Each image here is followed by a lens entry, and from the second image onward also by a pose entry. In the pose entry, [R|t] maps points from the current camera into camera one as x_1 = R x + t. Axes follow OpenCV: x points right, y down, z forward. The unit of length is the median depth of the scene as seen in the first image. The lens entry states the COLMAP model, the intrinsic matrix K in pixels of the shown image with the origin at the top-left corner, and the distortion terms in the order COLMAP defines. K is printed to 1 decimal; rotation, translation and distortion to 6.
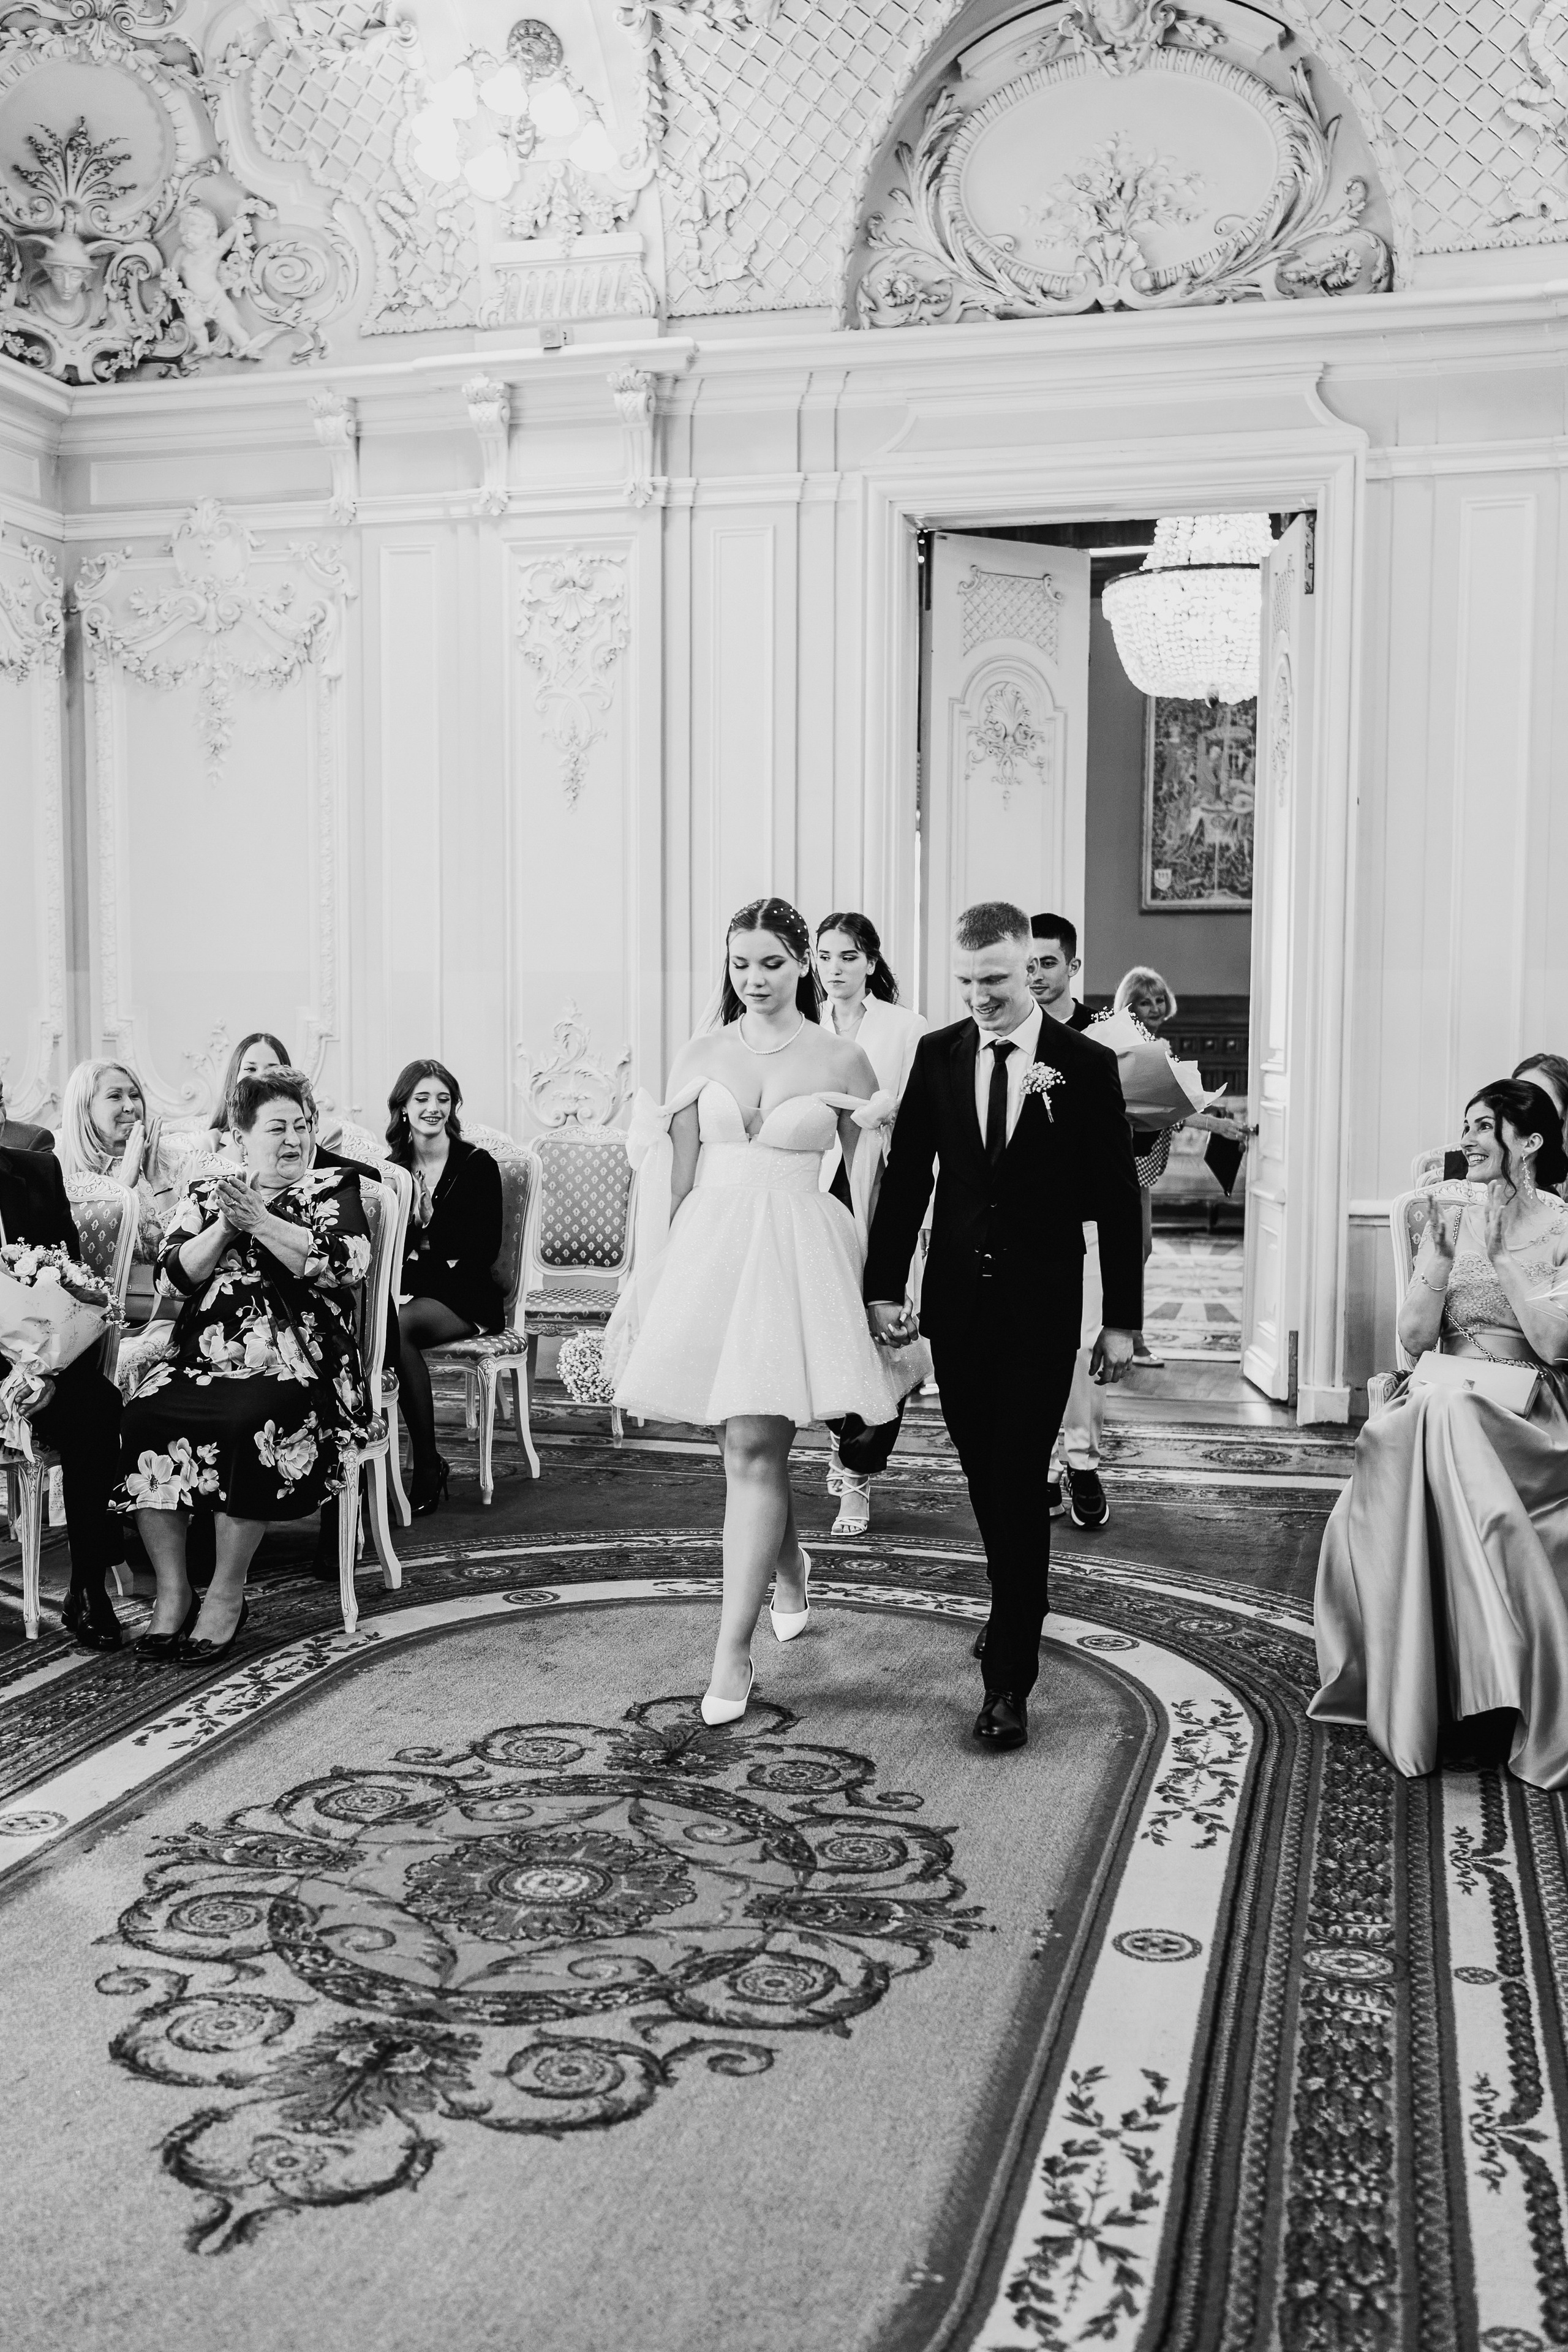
lens RADIAL K [[2334.7, 0, 772.9], [0, 2334.7, 1167.7], [0, 0, 1]] dist [0.040160, -0.042992]
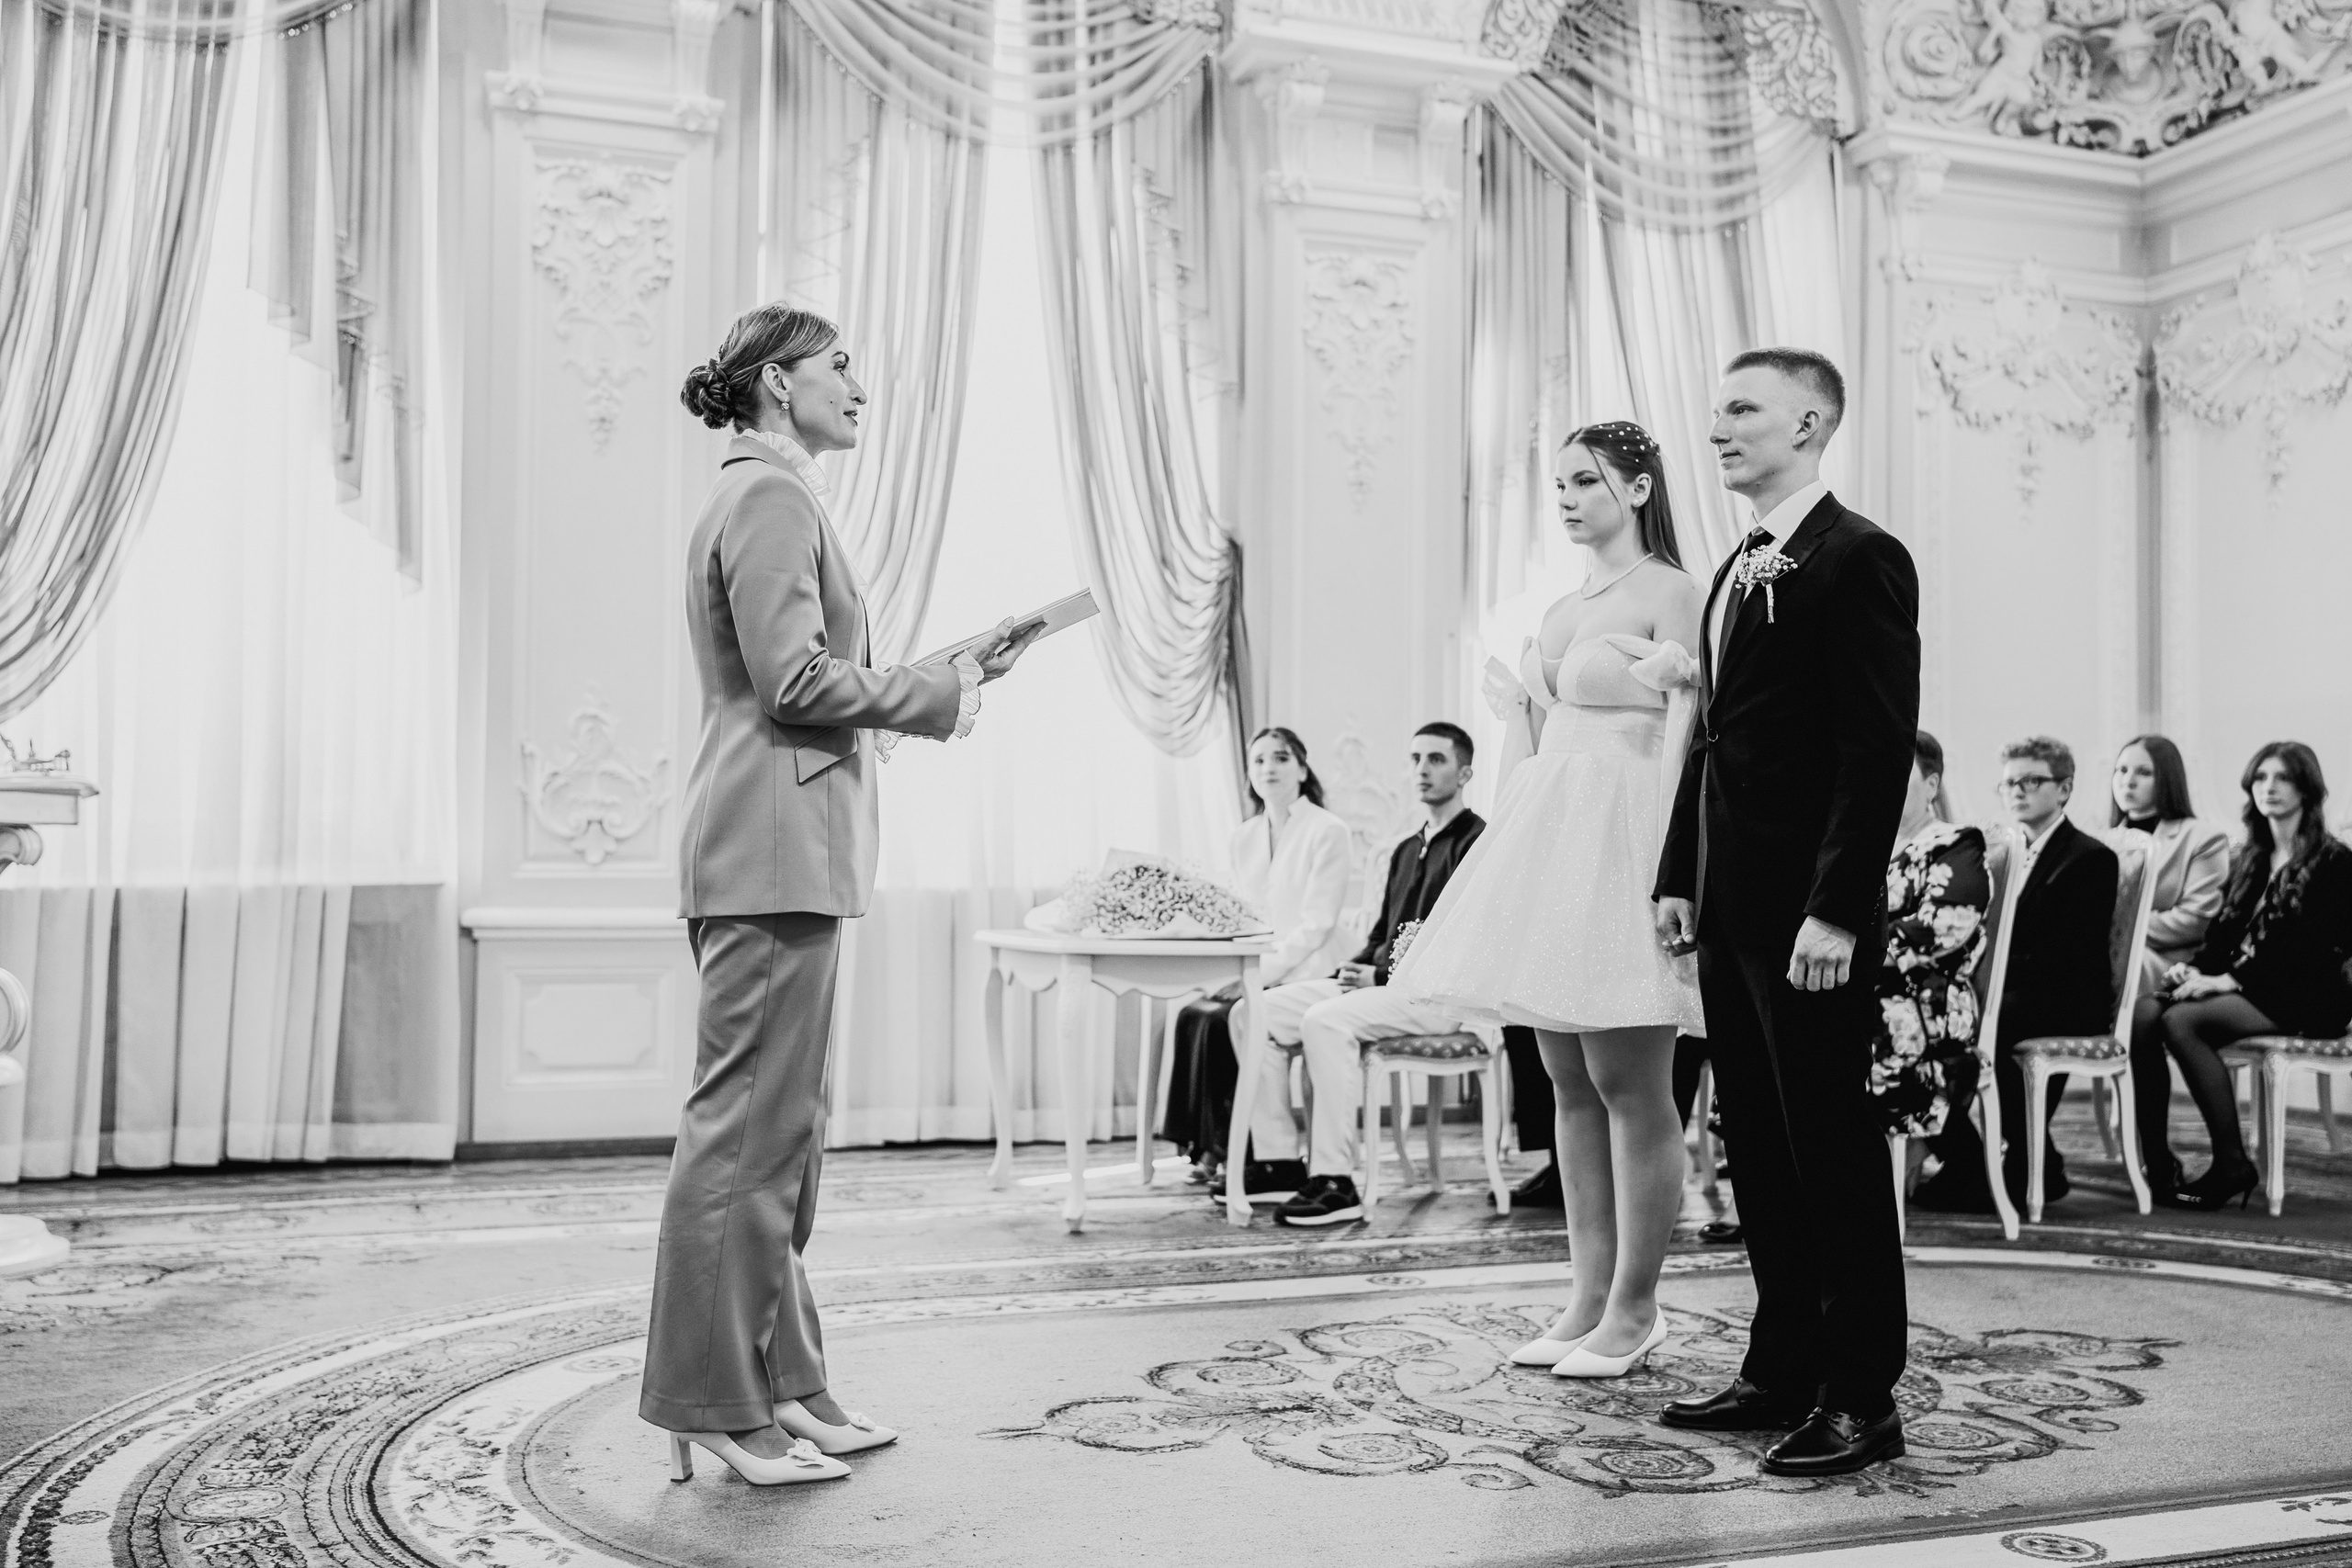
lens RADIAL K [[2241.4, 0, 1193.4], [0, 2241.4, 789.1], [0, 0, 1]] dist [0.036467, -0.022932]
pose [[0.584531, -0.027917, -0.810891, 0.303035], [-0.063967, 0.994712, -0.080356, 0.065297], [0.808846, 0.098841, 0.579654, 0.109684]]
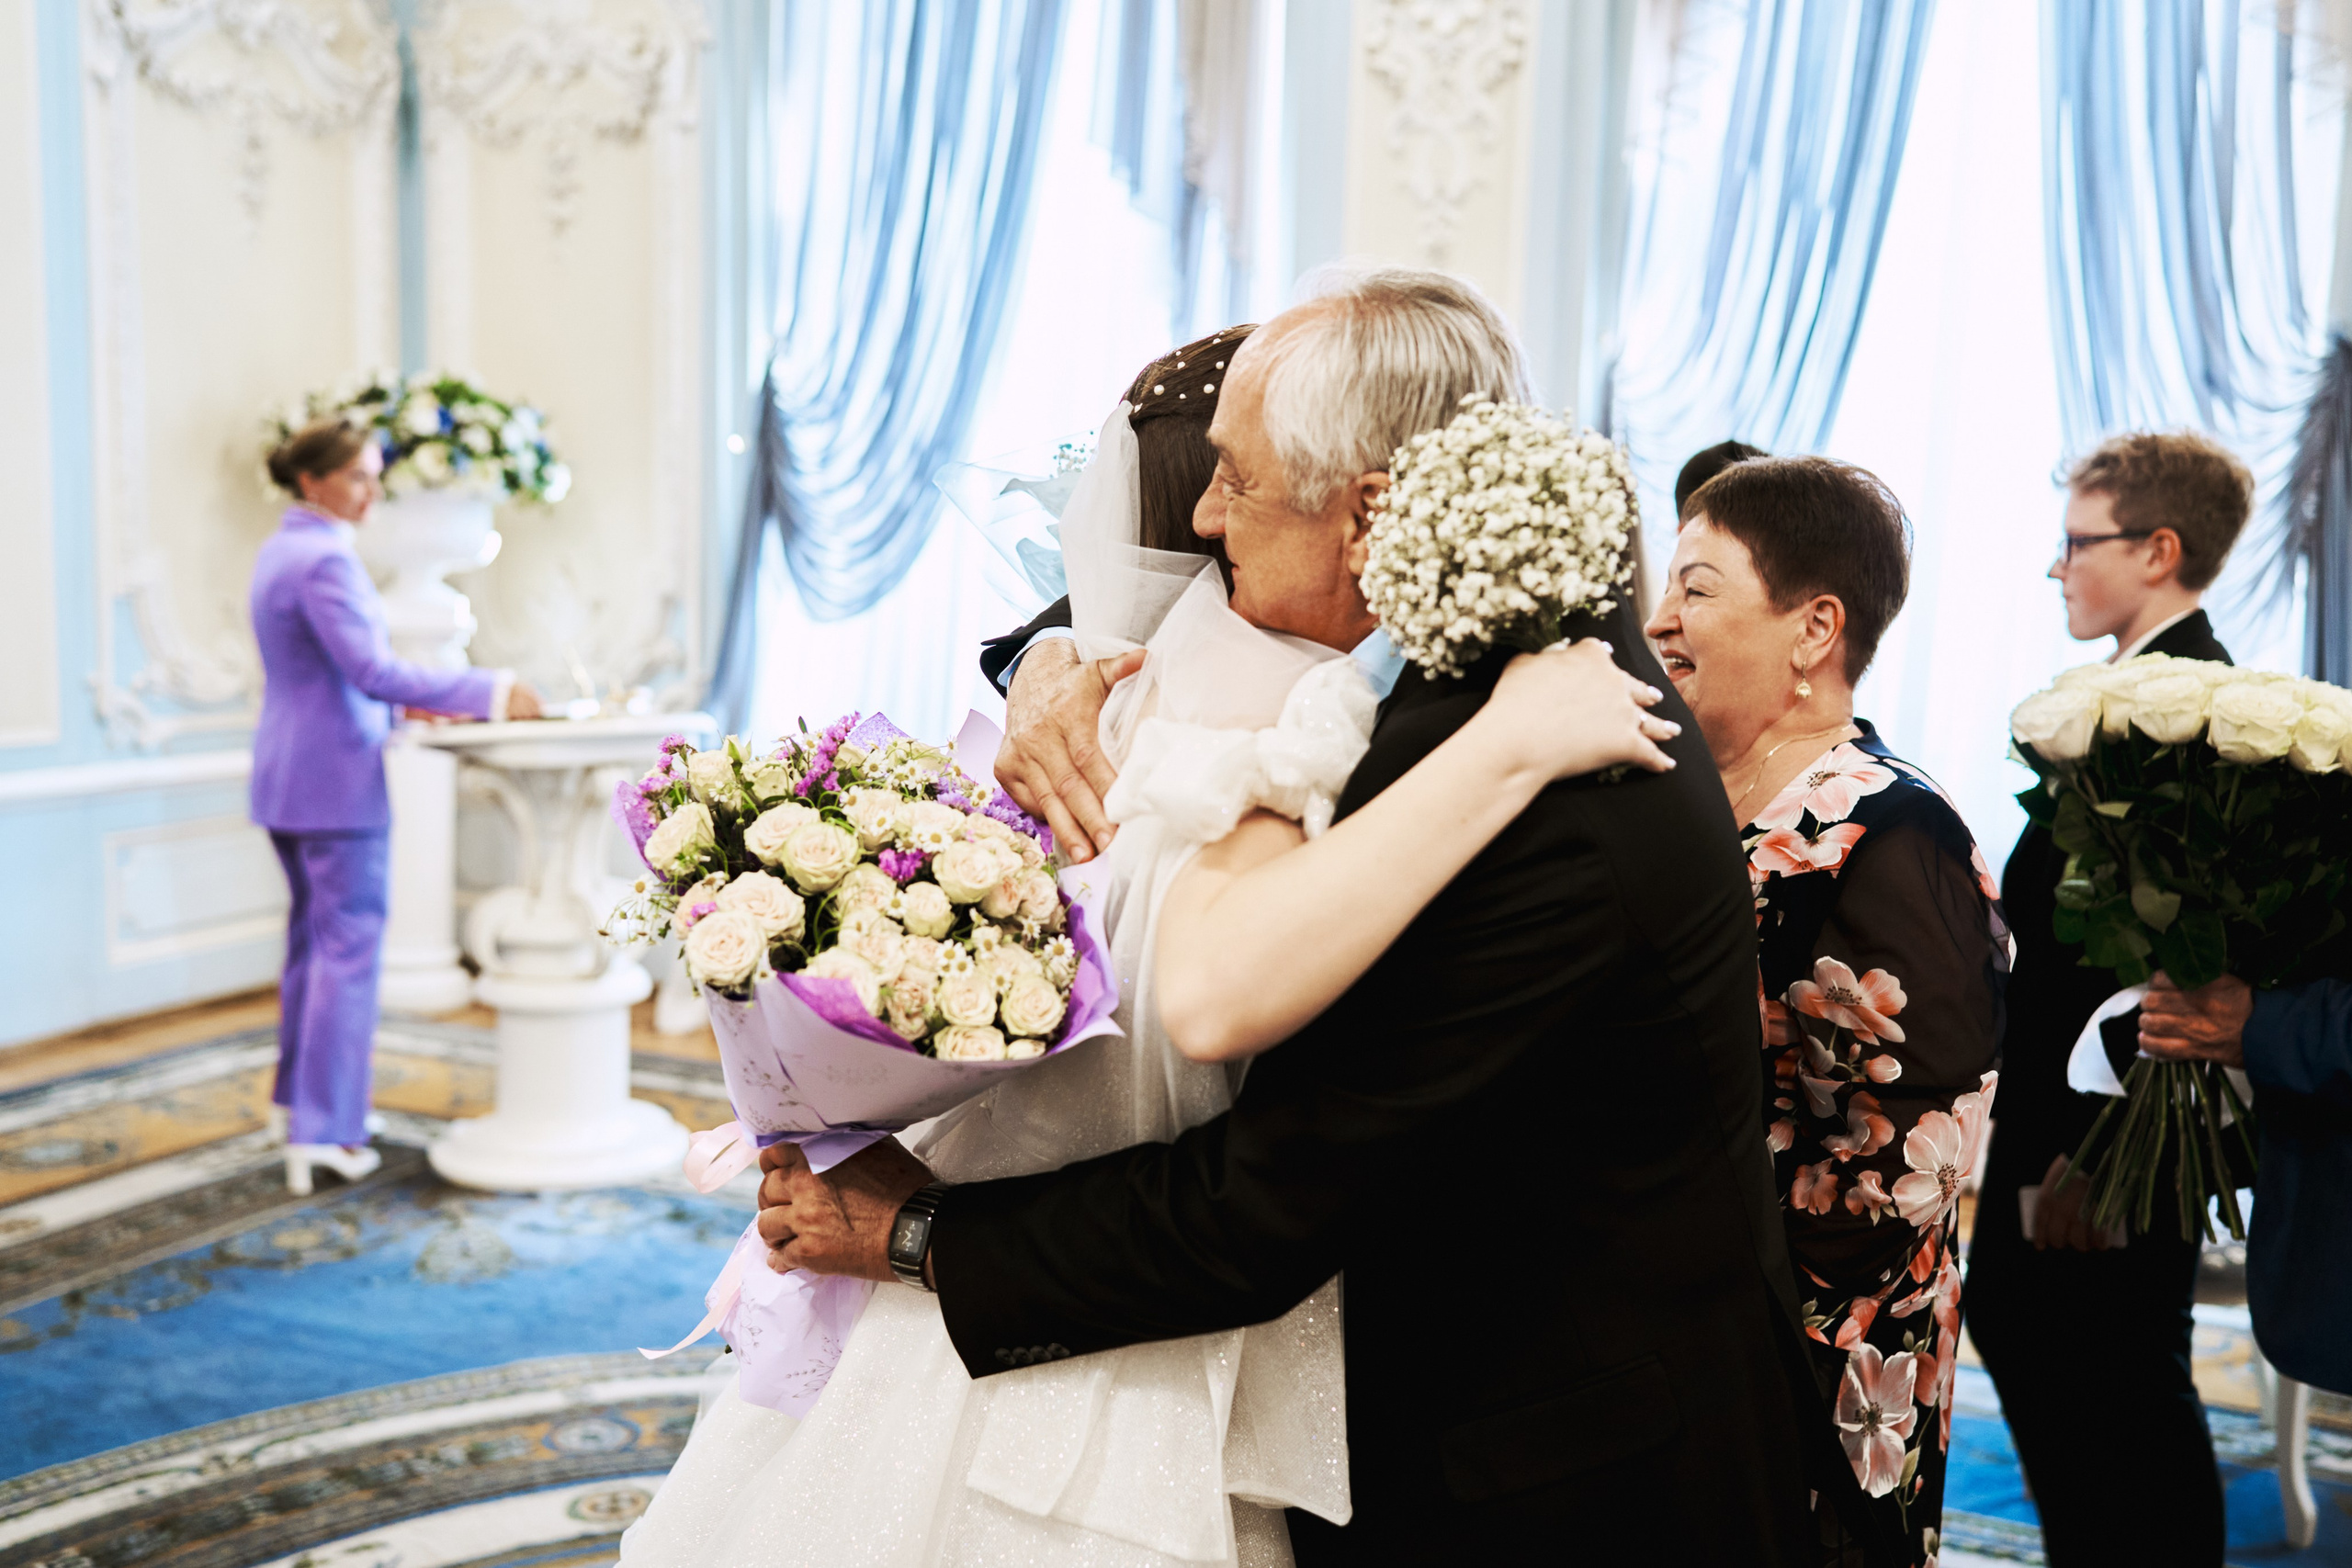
lens RADIAL K [[2261.2, 0, 1175.3], [0, 2261.2, 786.3], [0, 0, 1]] dist [0.046609, -0.024325]
pose [[-0.141207, 0.106079, -0.984280, 0.222442], [-0.102424, 0.987342, 0.121103, -0.043201], [0.984667, 0.117915, -0.128555, 0.456005]]
